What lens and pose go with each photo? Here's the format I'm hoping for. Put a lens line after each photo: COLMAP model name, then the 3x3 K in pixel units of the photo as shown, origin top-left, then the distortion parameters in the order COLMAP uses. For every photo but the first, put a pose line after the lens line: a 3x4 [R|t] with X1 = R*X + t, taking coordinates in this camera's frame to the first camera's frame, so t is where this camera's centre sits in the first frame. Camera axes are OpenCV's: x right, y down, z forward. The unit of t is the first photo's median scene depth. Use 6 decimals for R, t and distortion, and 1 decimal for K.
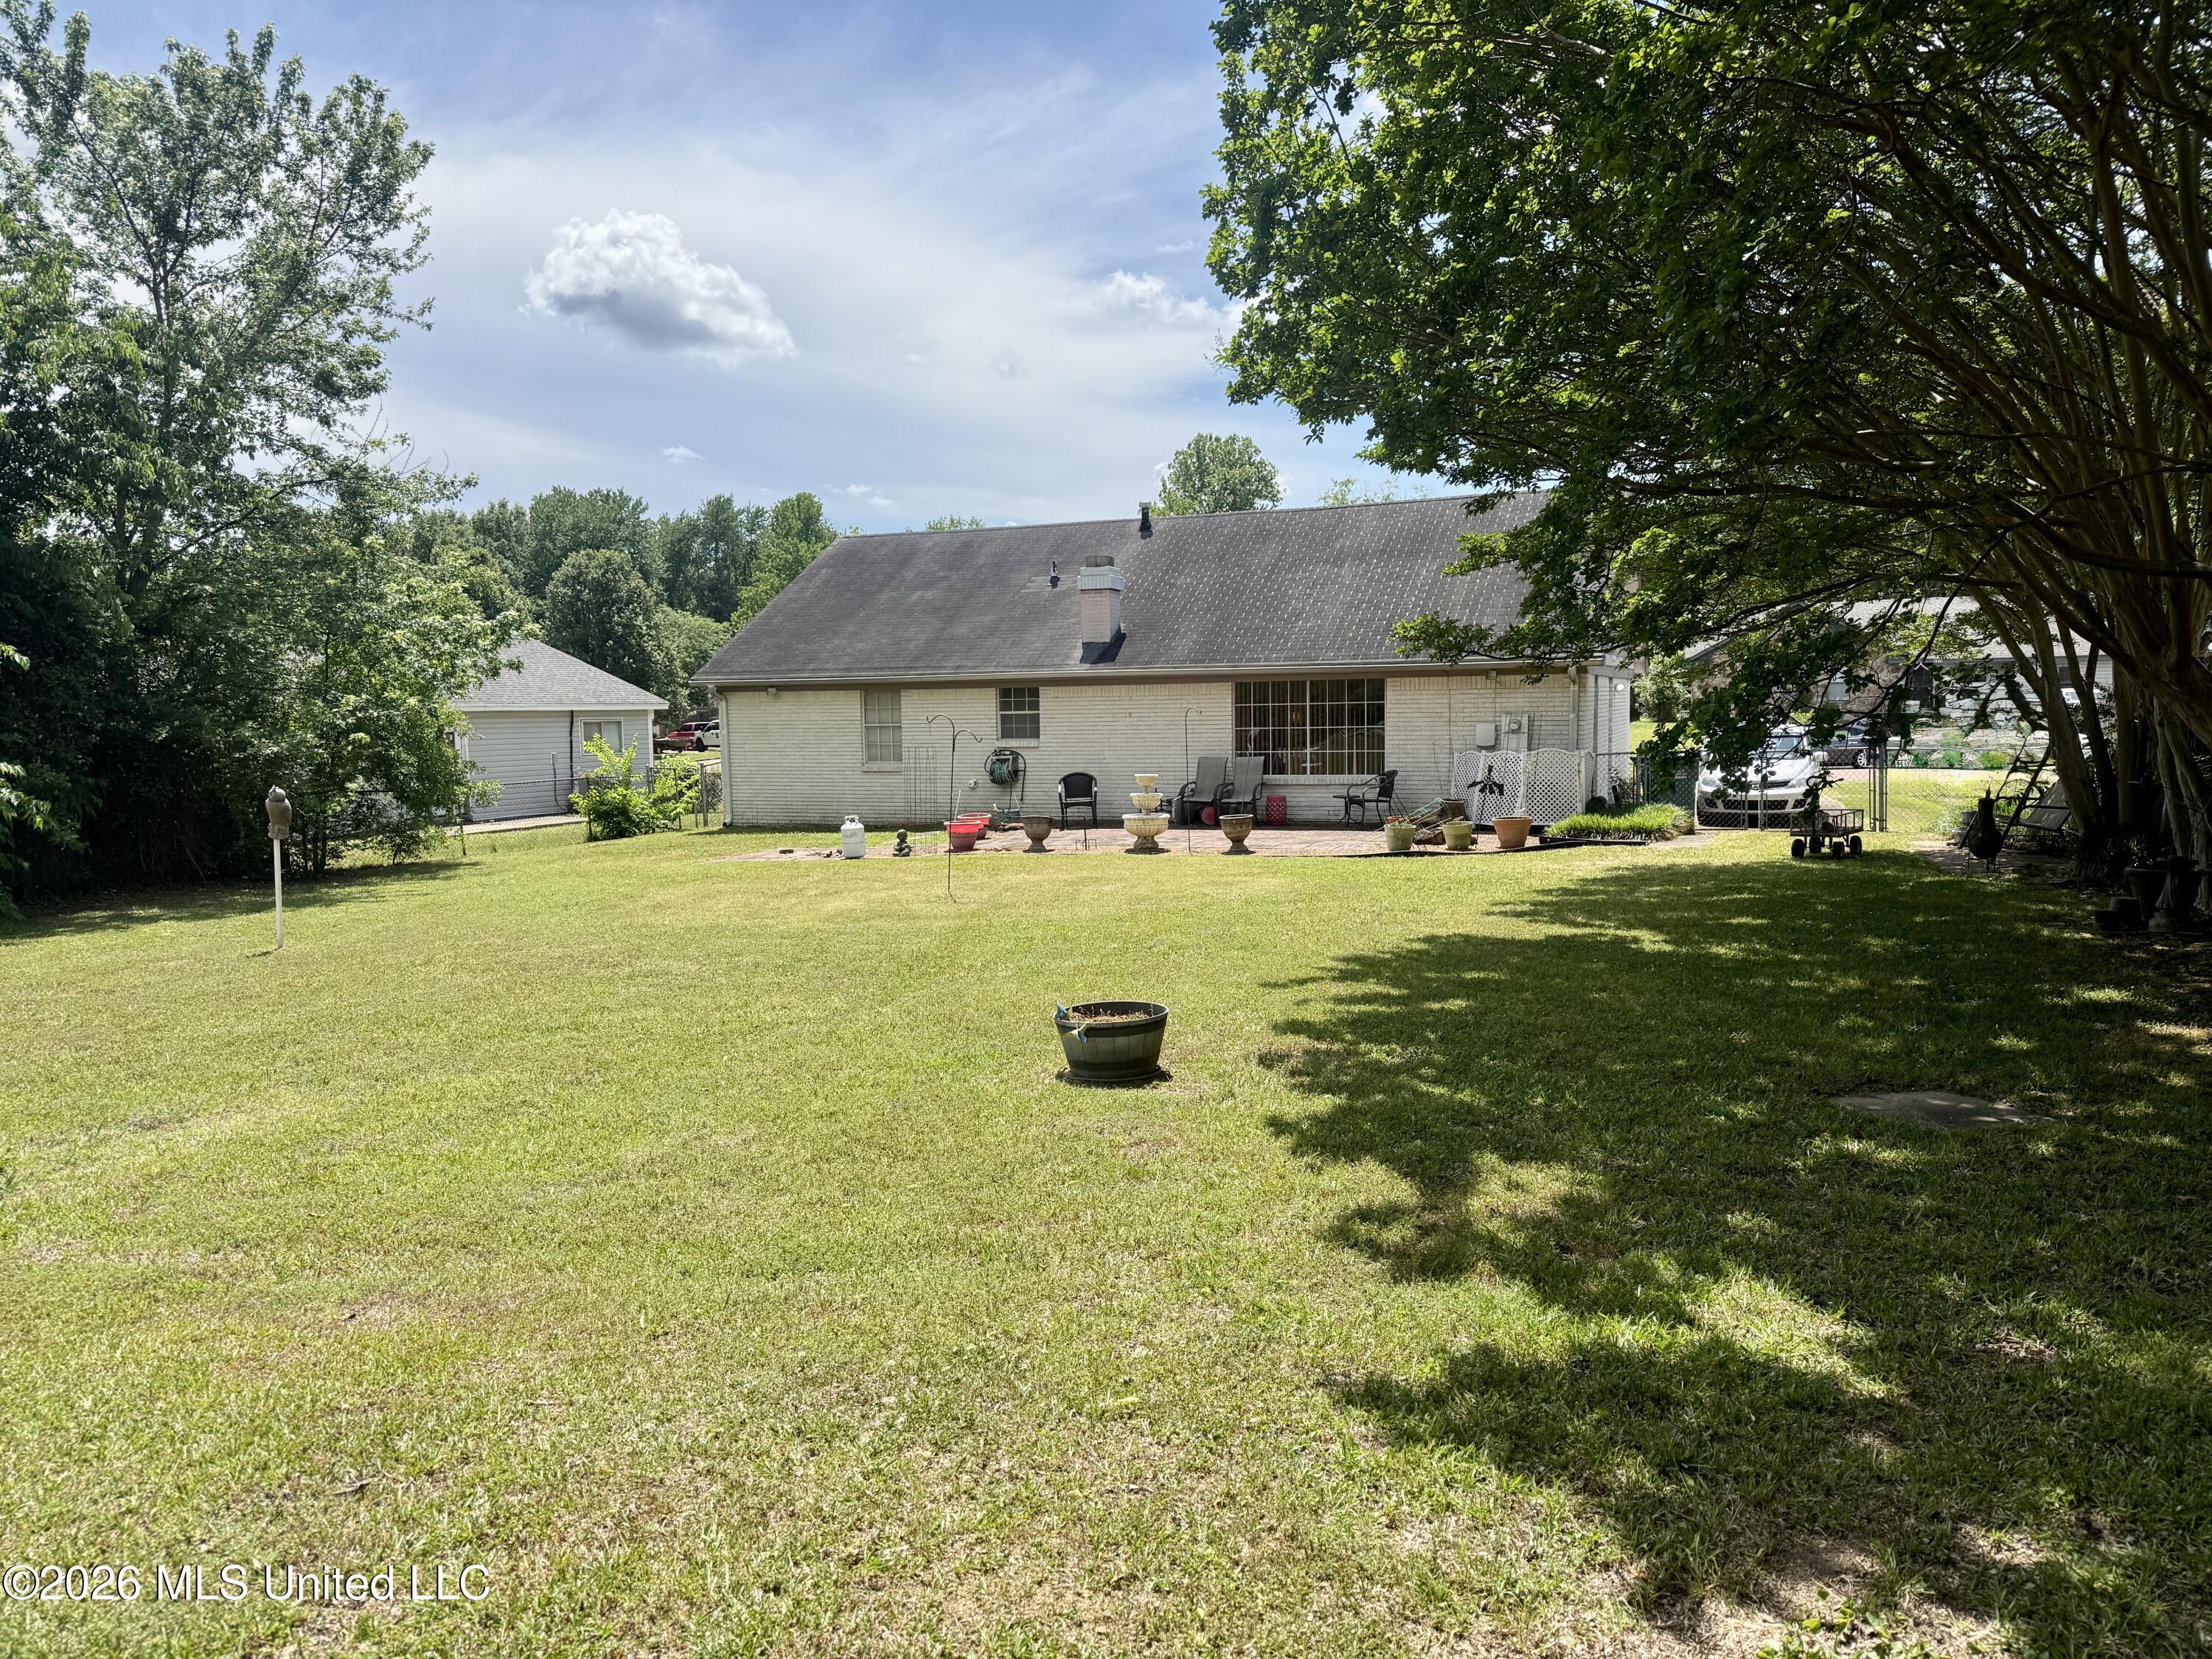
lens RADIAL K [[1543.1, 0, 1106.0], [0, 1543.1, 829.5], [0, 0, 1]] dist [0.151719, -0.256776]
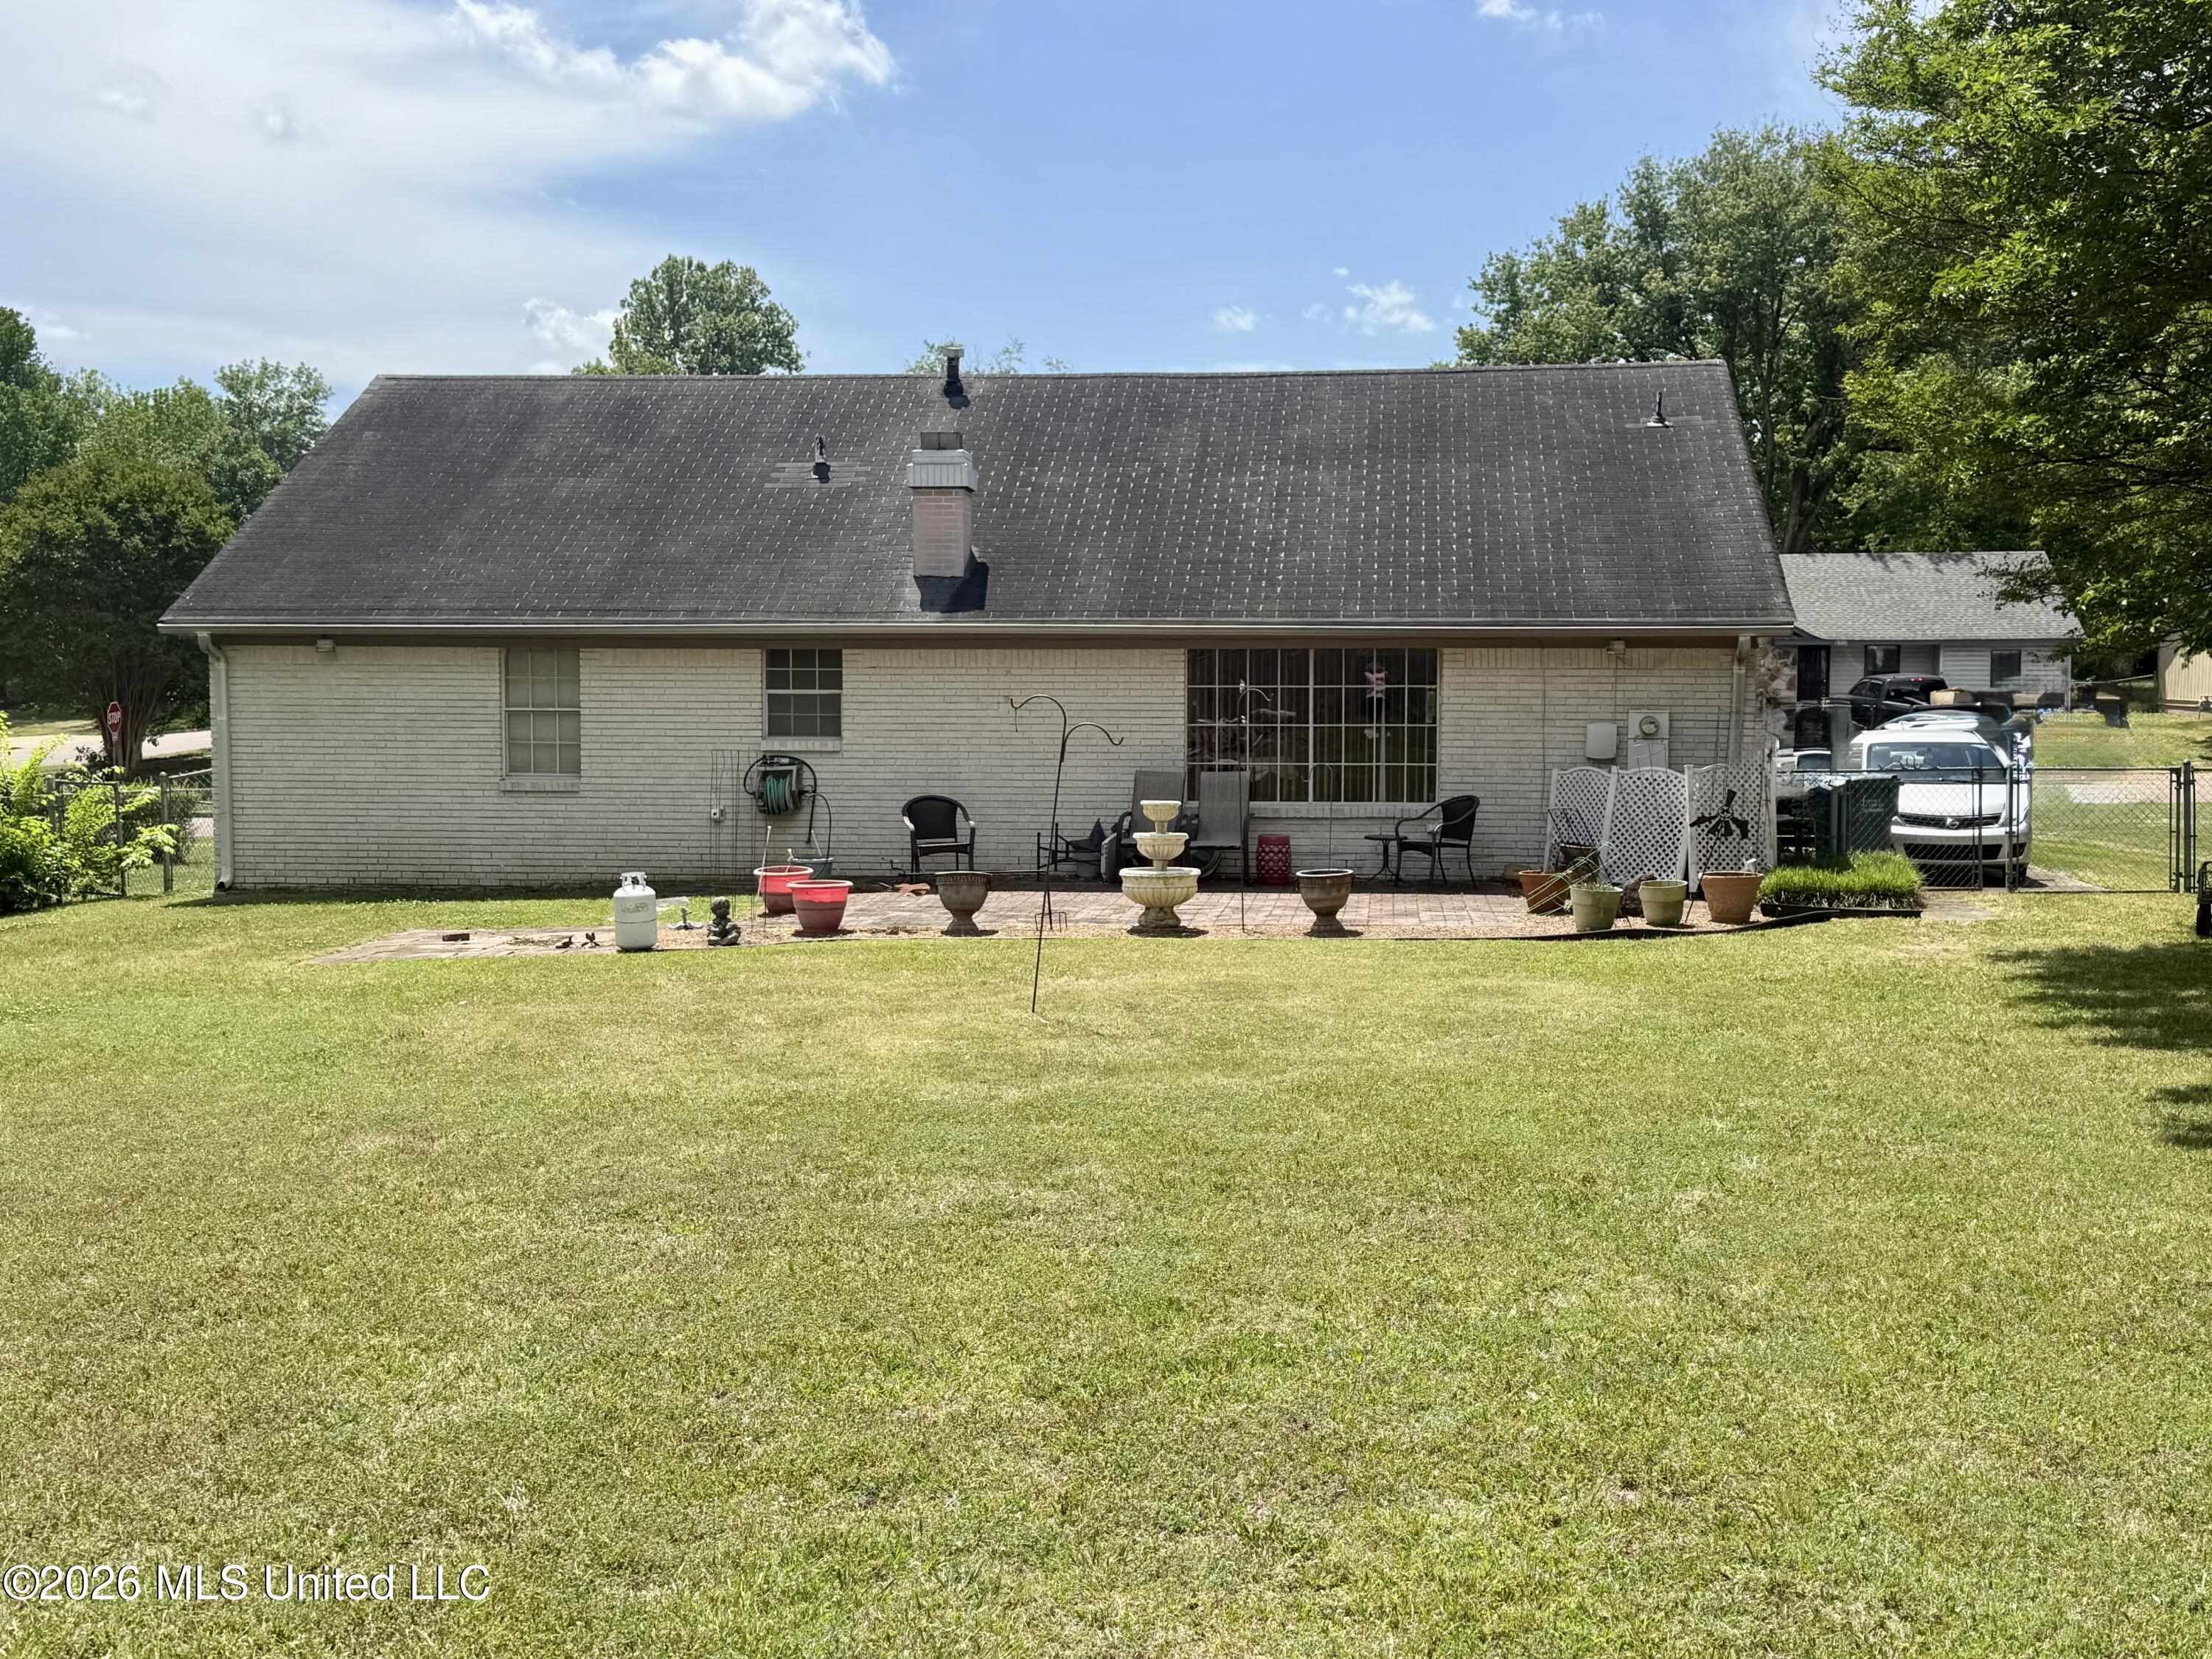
lens RADIAL K [[2386.6, 0, 1106.5], [0, 2386.6, 788.1], [0, 0, 1]] dist [0.101815, -0.011388]
pose [[0.961957, 0.006316, 0.273129, -0.197245], [0.004022, 0.999297, -0.037274, -0.005545], [-0.273172, 0.036955, 0.961255, 0.106483]]
